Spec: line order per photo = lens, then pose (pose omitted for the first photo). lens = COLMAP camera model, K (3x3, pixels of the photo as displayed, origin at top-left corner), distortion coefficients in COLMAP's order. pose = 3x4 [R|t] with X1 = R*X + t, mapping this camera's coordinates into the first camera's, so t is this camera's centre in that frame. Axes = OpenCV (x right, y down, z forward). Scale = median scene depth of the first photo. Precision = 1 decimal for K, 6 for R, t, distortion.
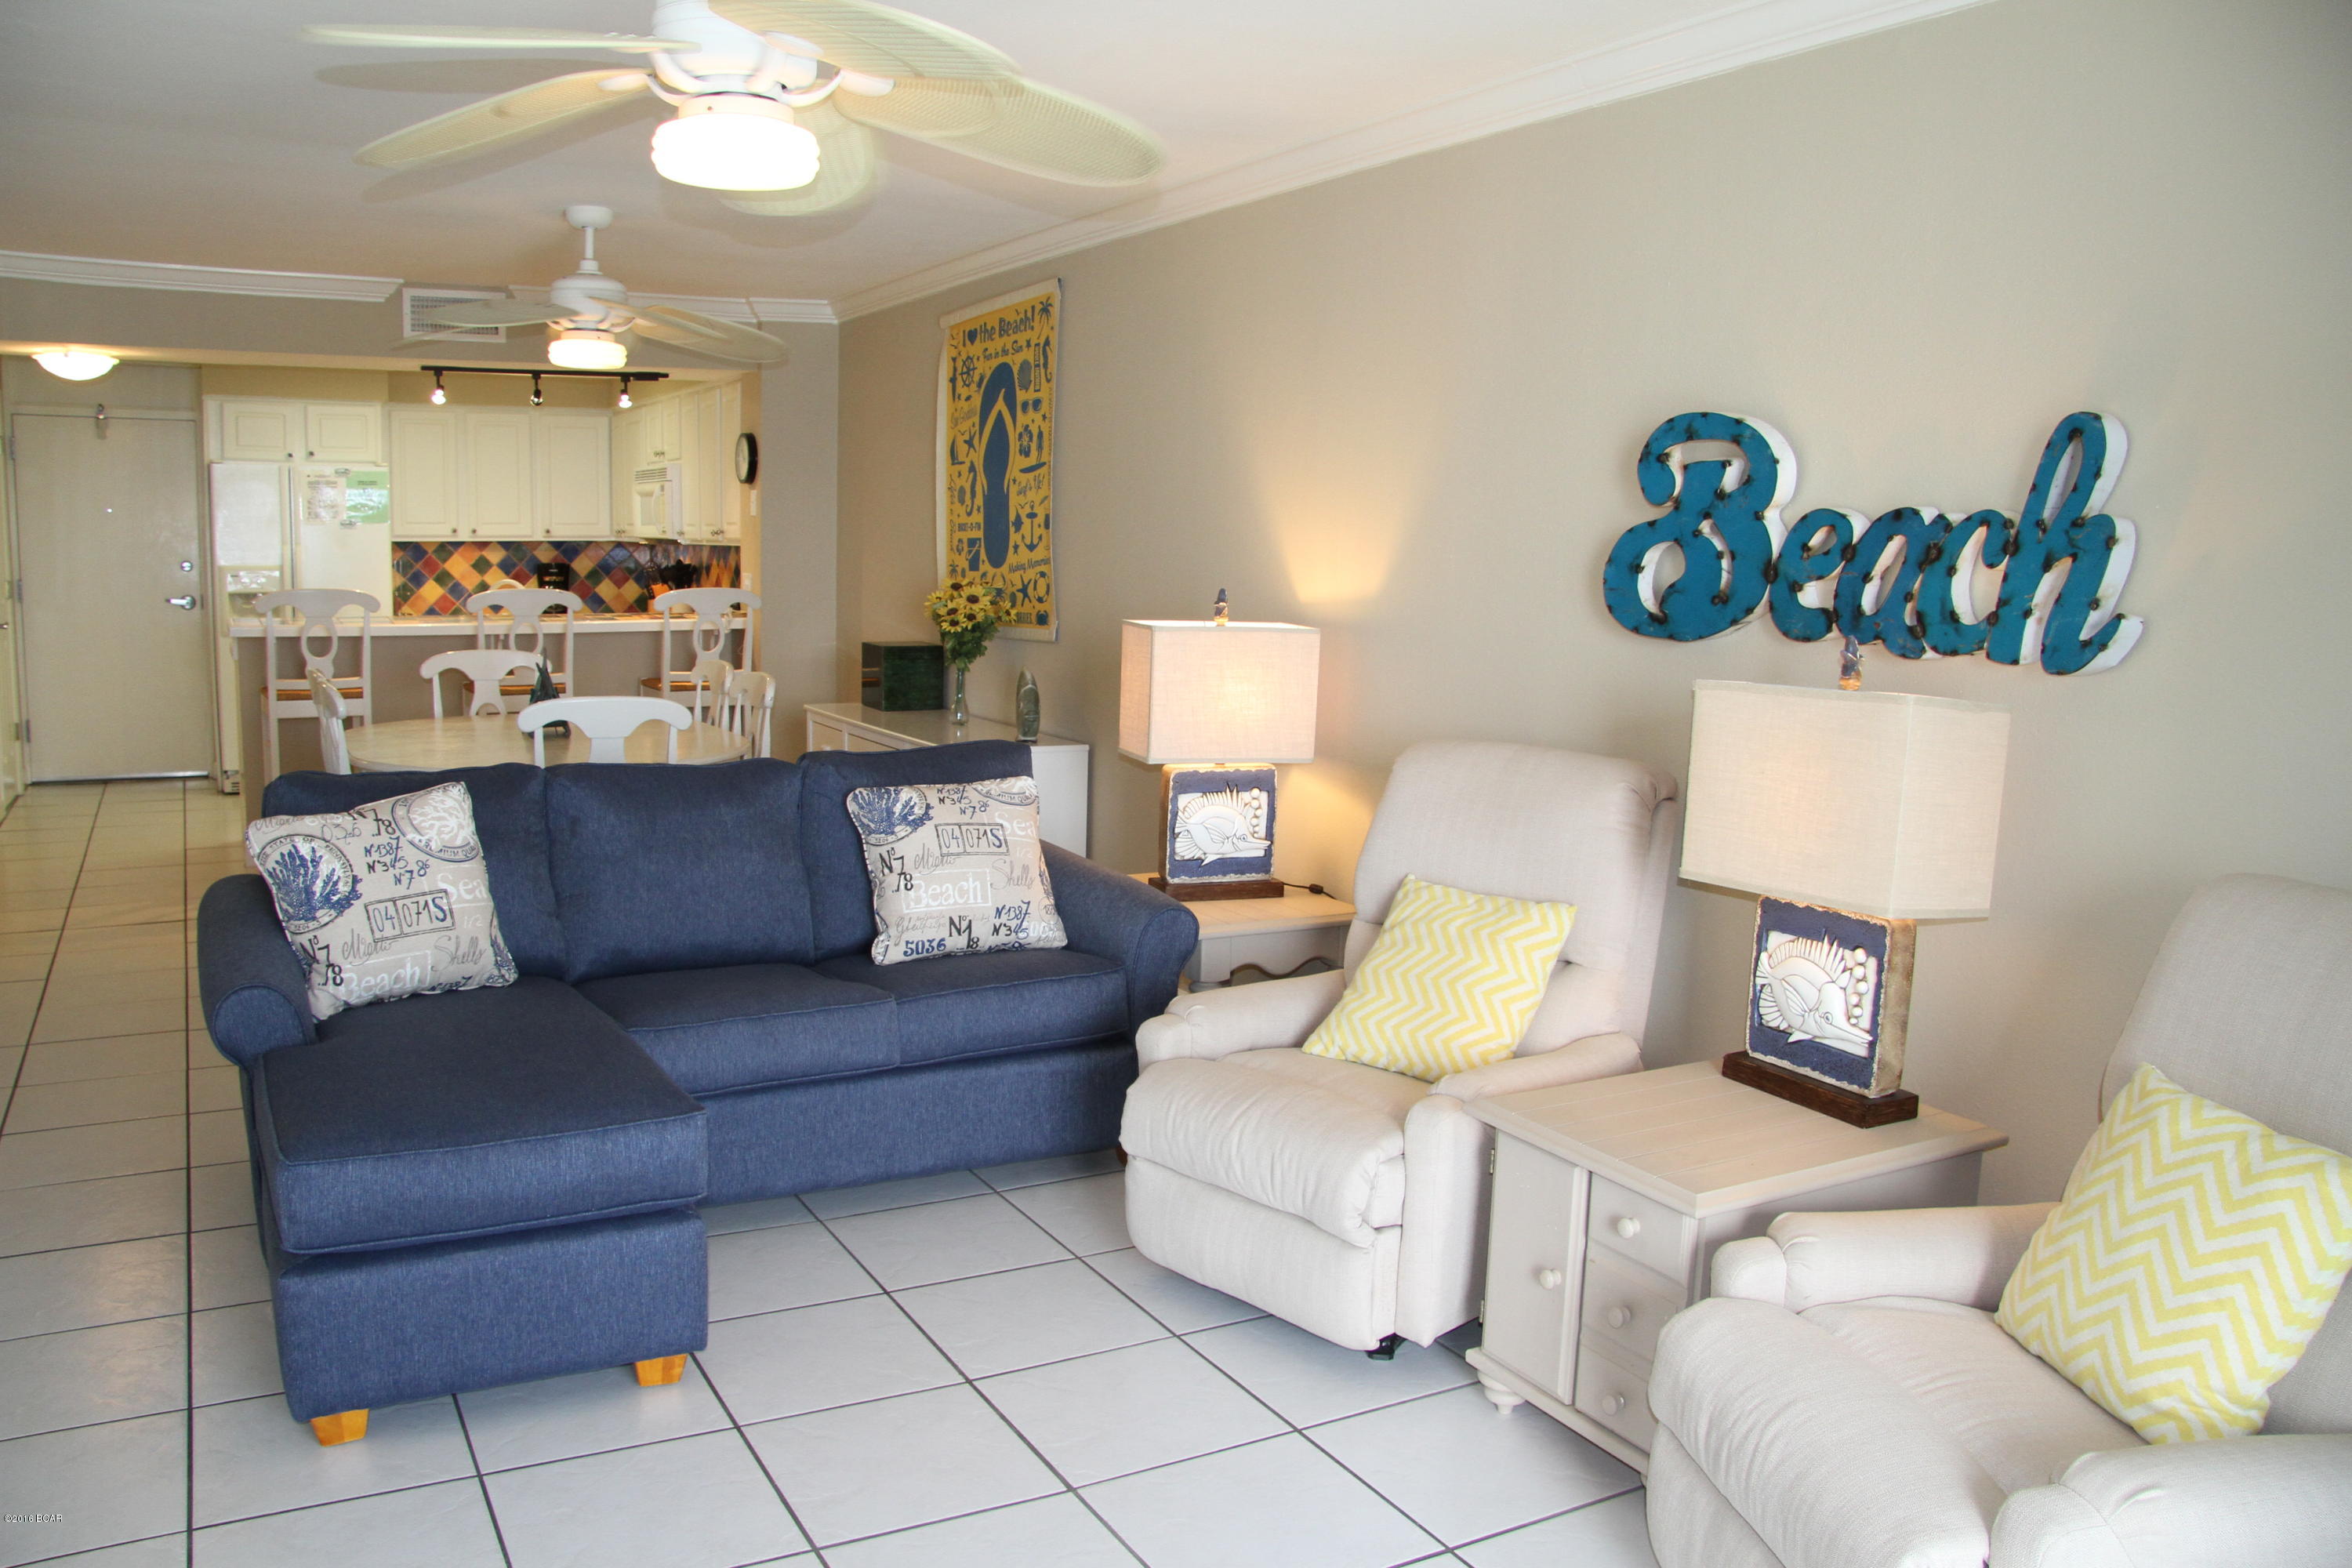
lens RADIAL K [[1822.9, 0, 1168.4], [0, 1822.9, 790.7], [0, 0, 1]] dist [-0.177760, 0.136862]
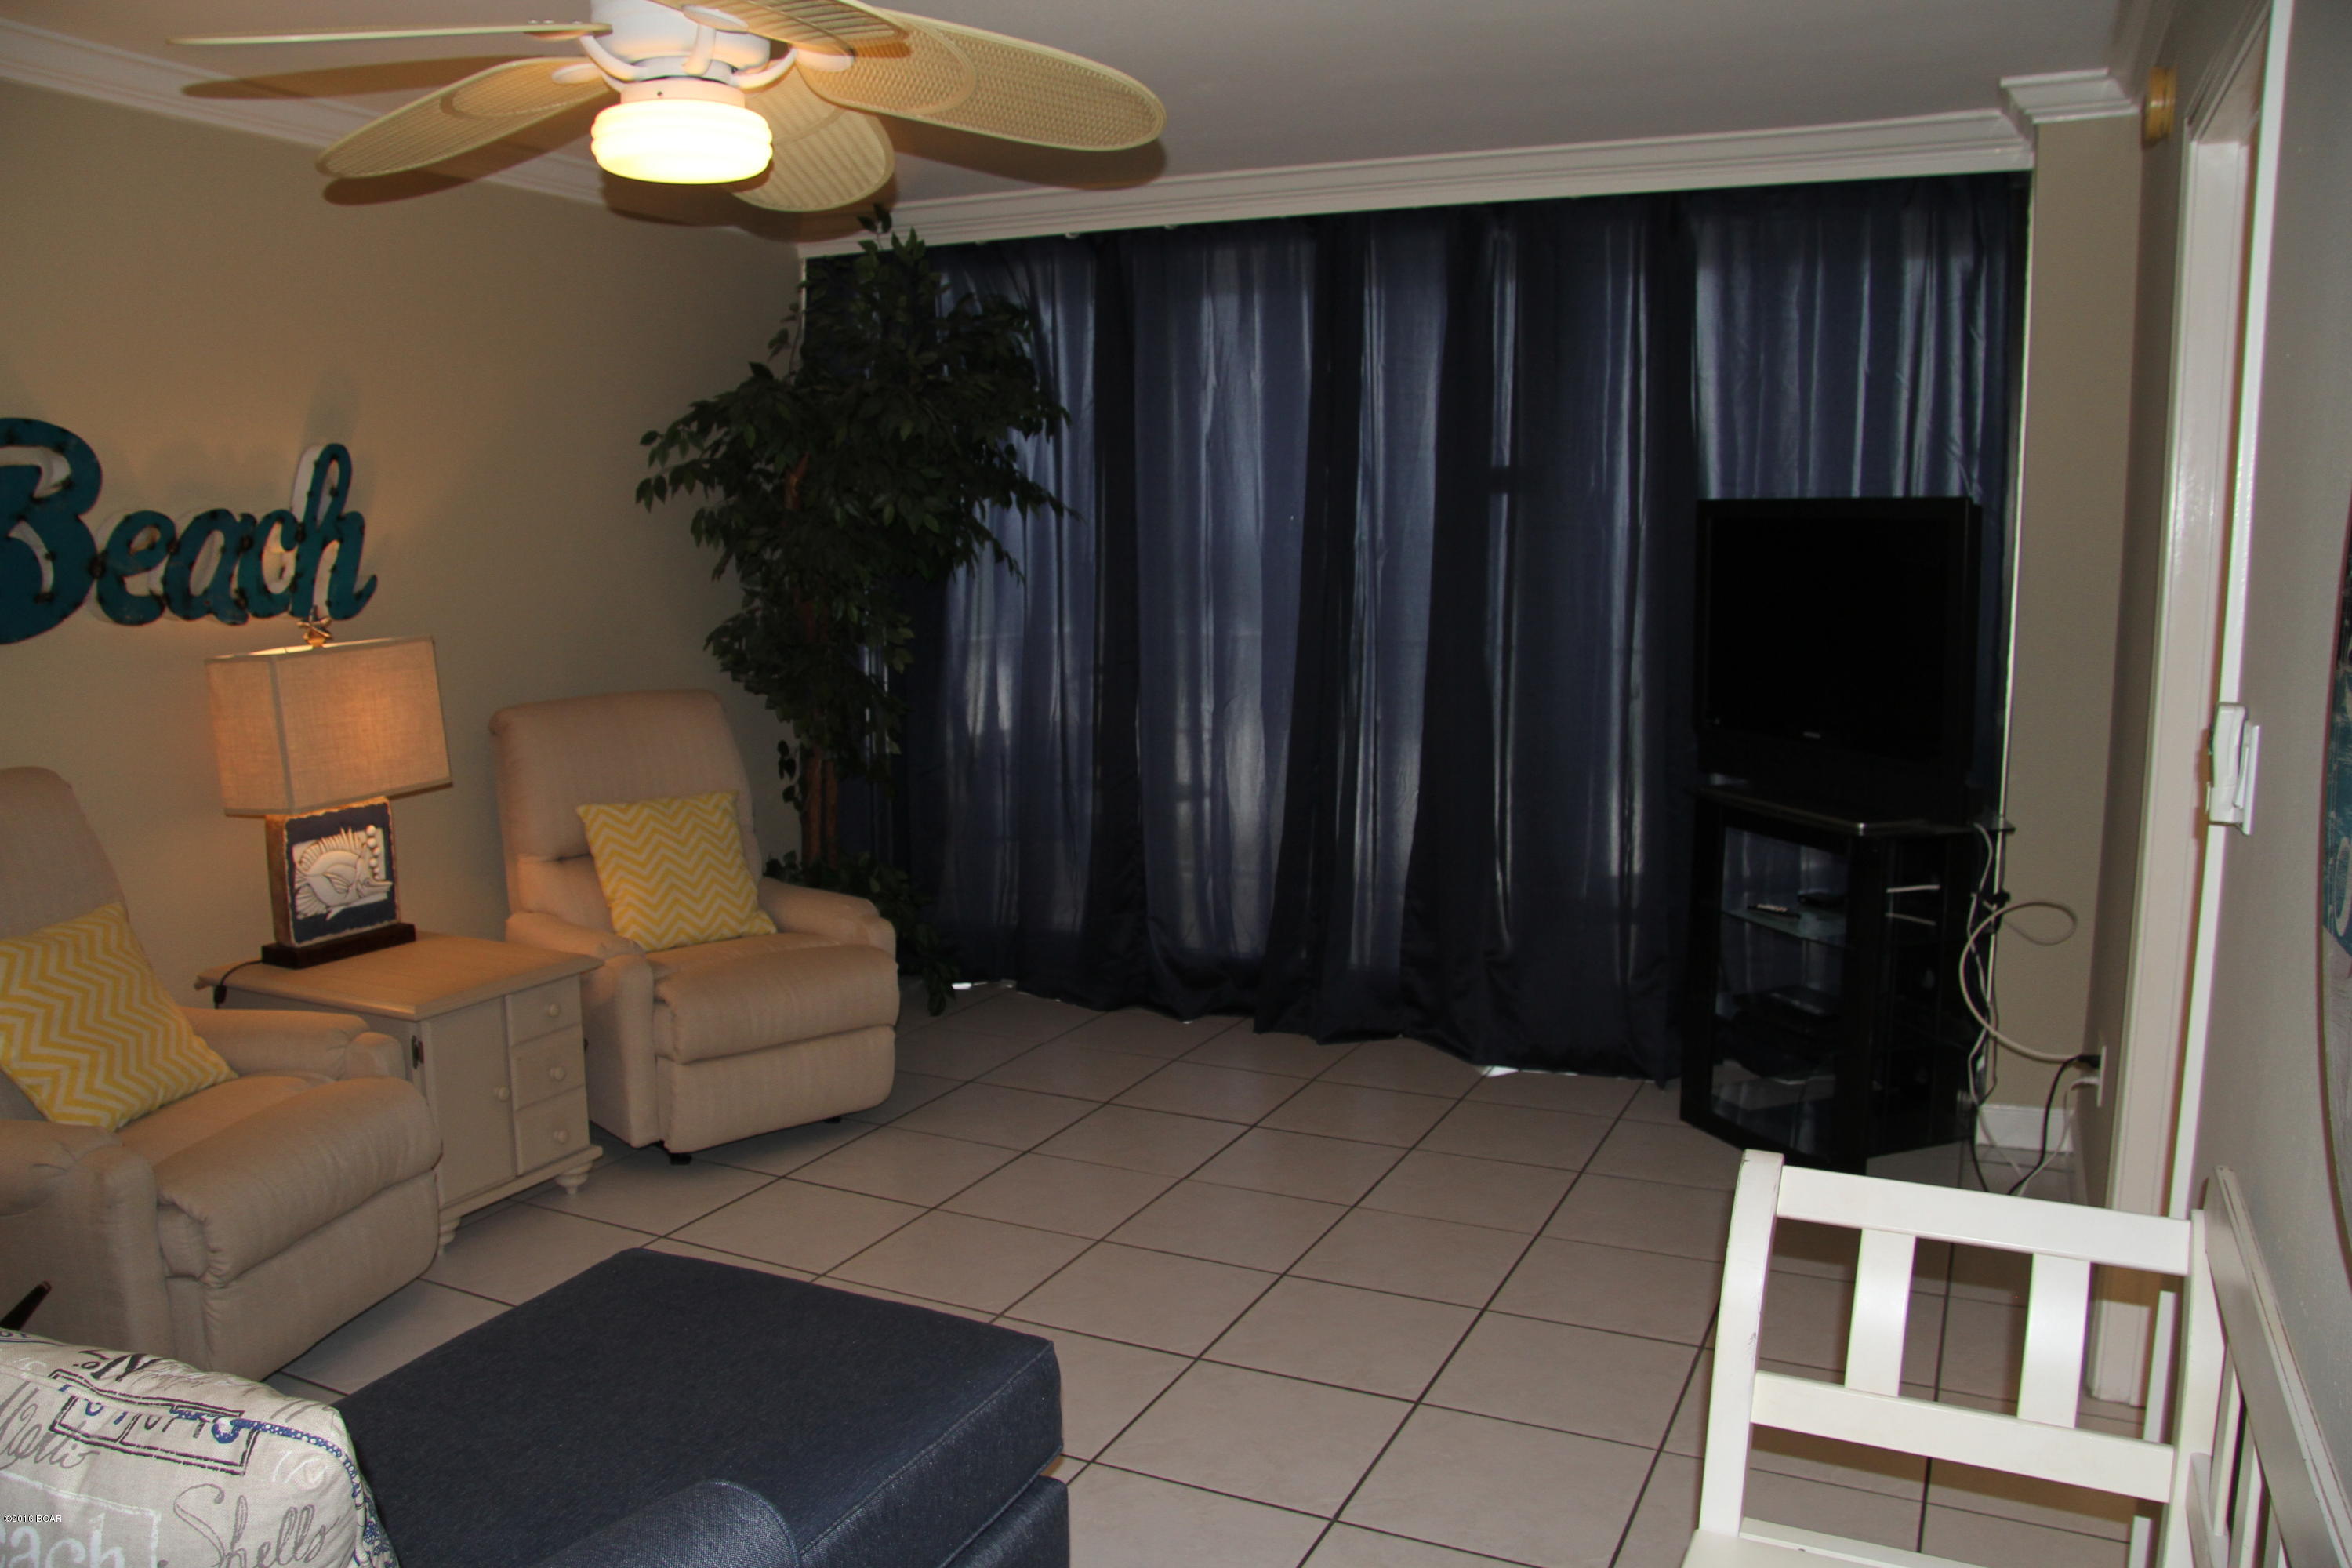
lens RADIAL K [[1823.4, 0, 1157.8], [0, 1823.4, 784.8], [0, 0, 1]] dist [-0.154484, 0.105880]
pose [[-0.573950, -0.139606, 0.806902, -0.853054], [0.102838, 0.965272, 0.240156, -0.167700], [-0.812407, 0.220818, -0.539661, 0.977052]]
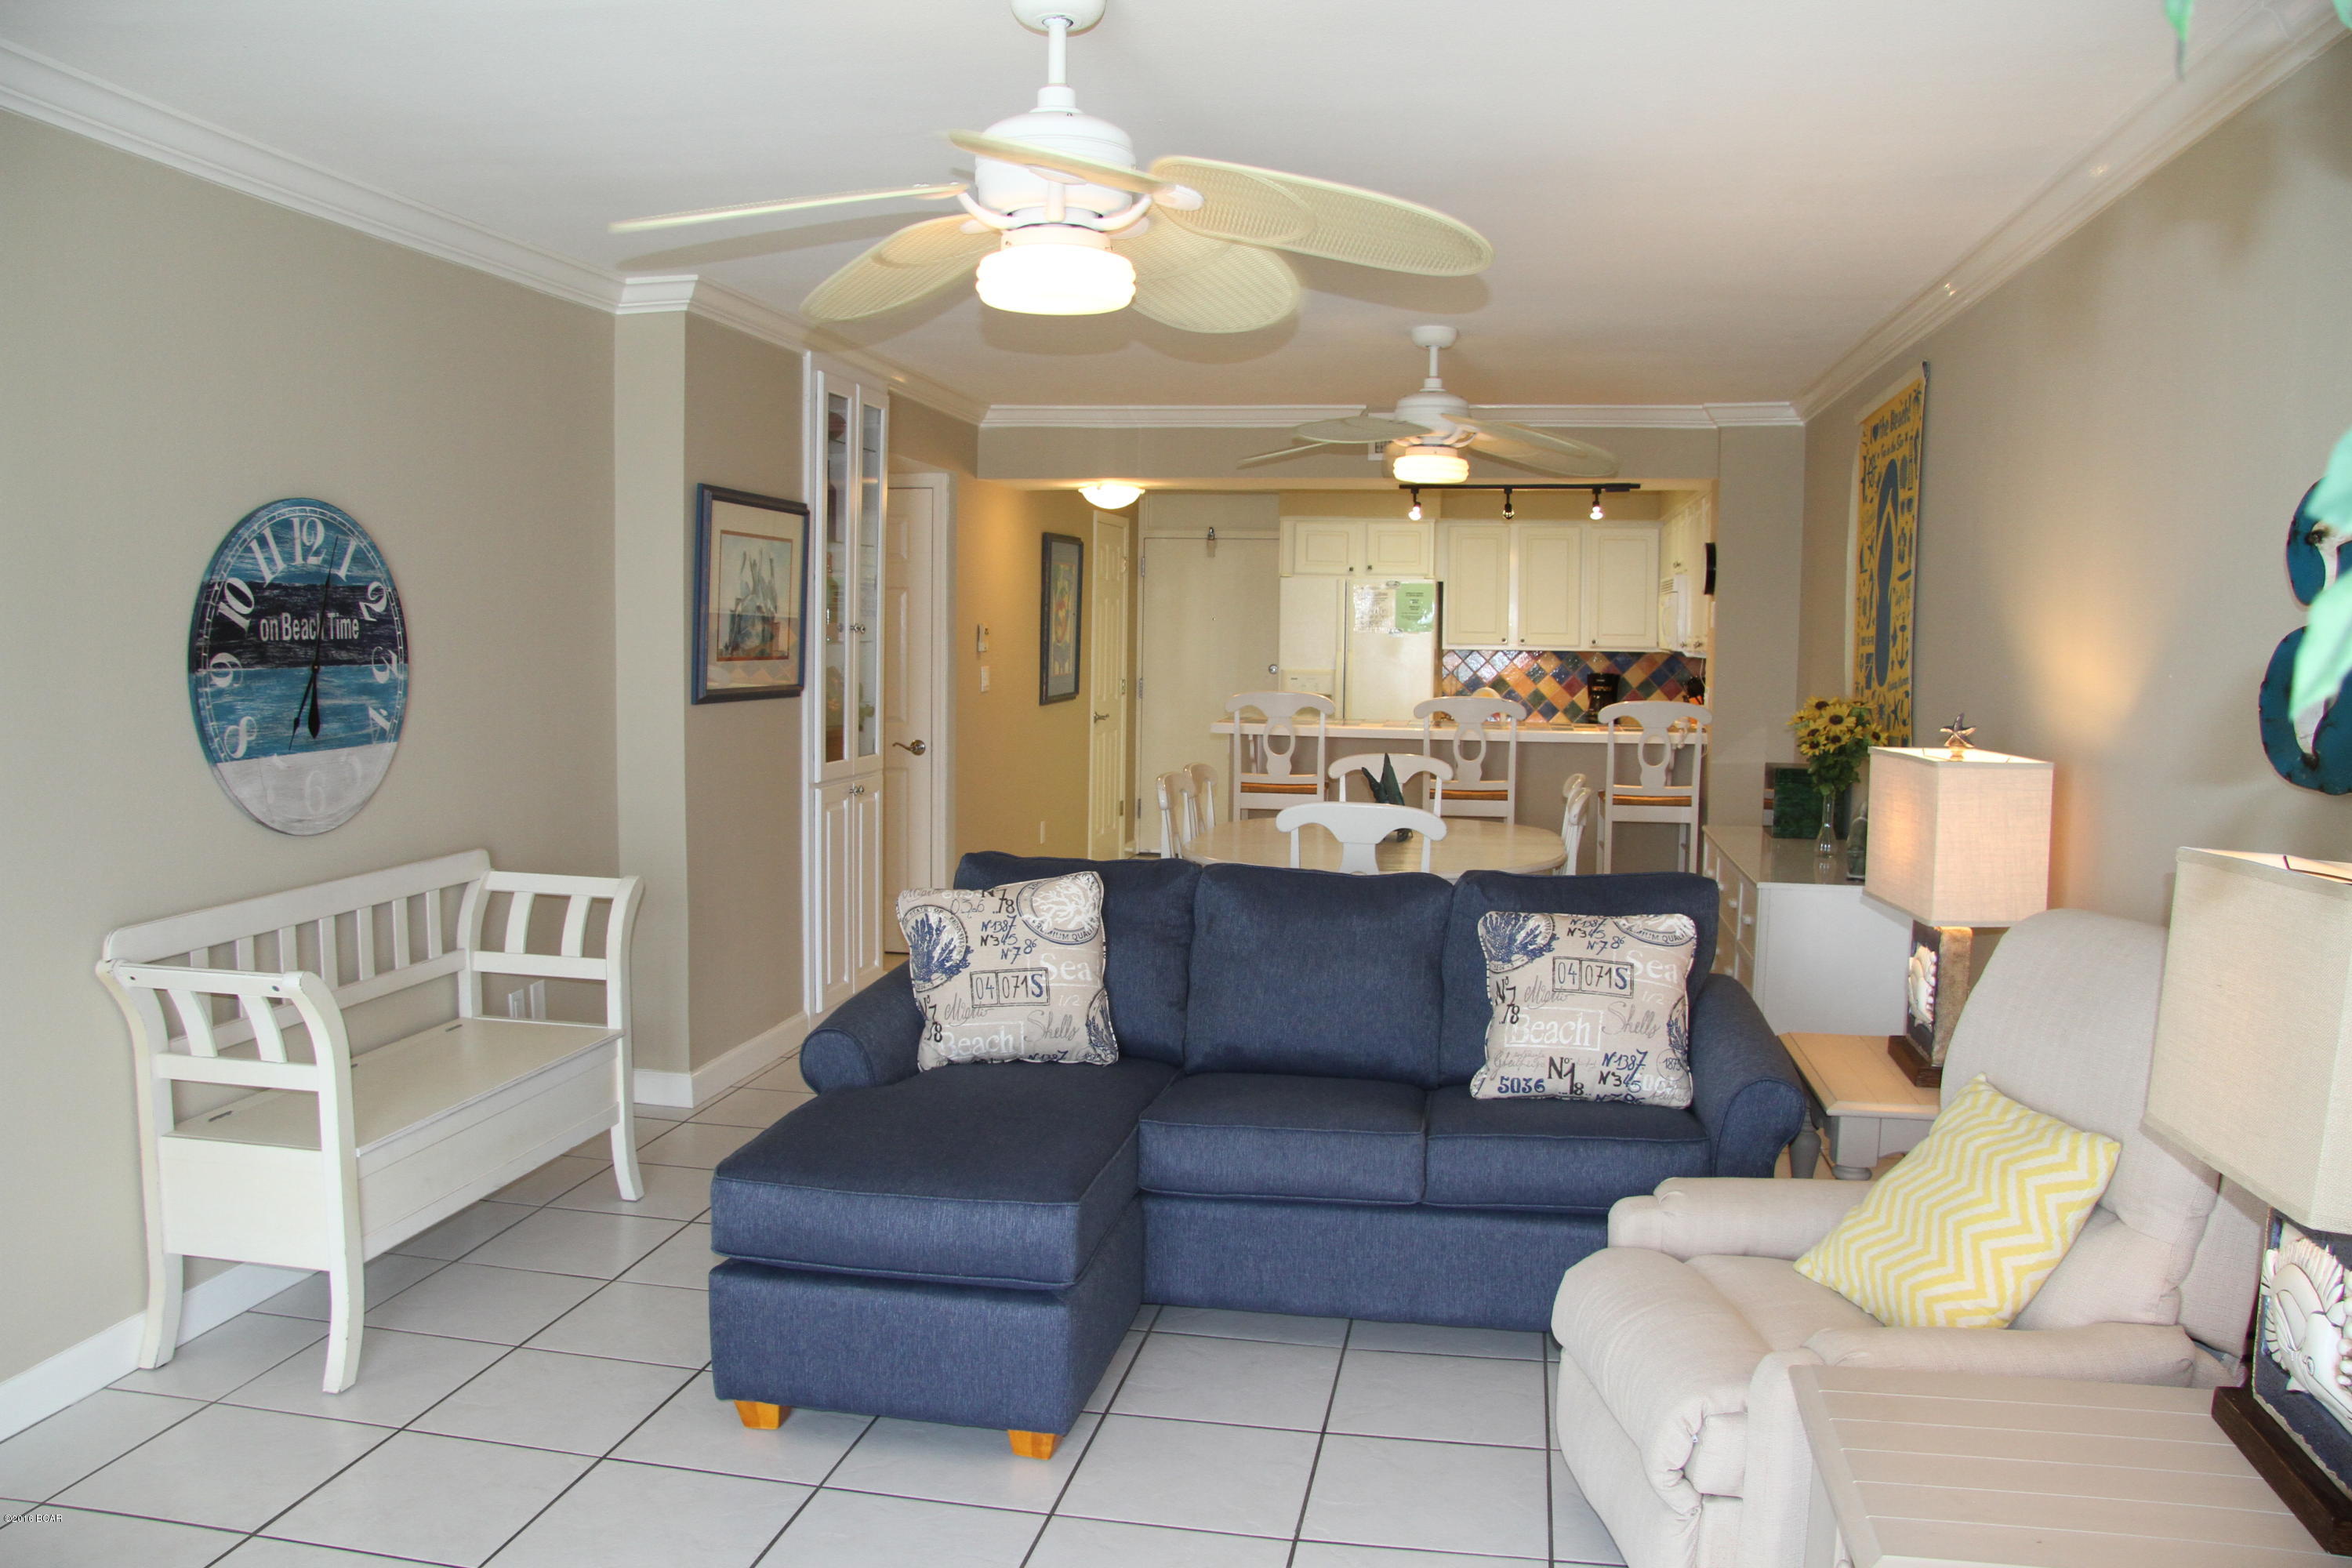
lens RADIAL K [[1822.9, 0, 1168.4], [0, 1822.9, 790.7], [0, 0, 1]] dist [-0.177760, 0.136862]
pose [[0.771029, 0.044734, -0.635227, 0.350757], [-0.084105, 0.995945, -0.031948, -0.023181], [0.631221, 0.078058, 0.771665, 0.176653]]
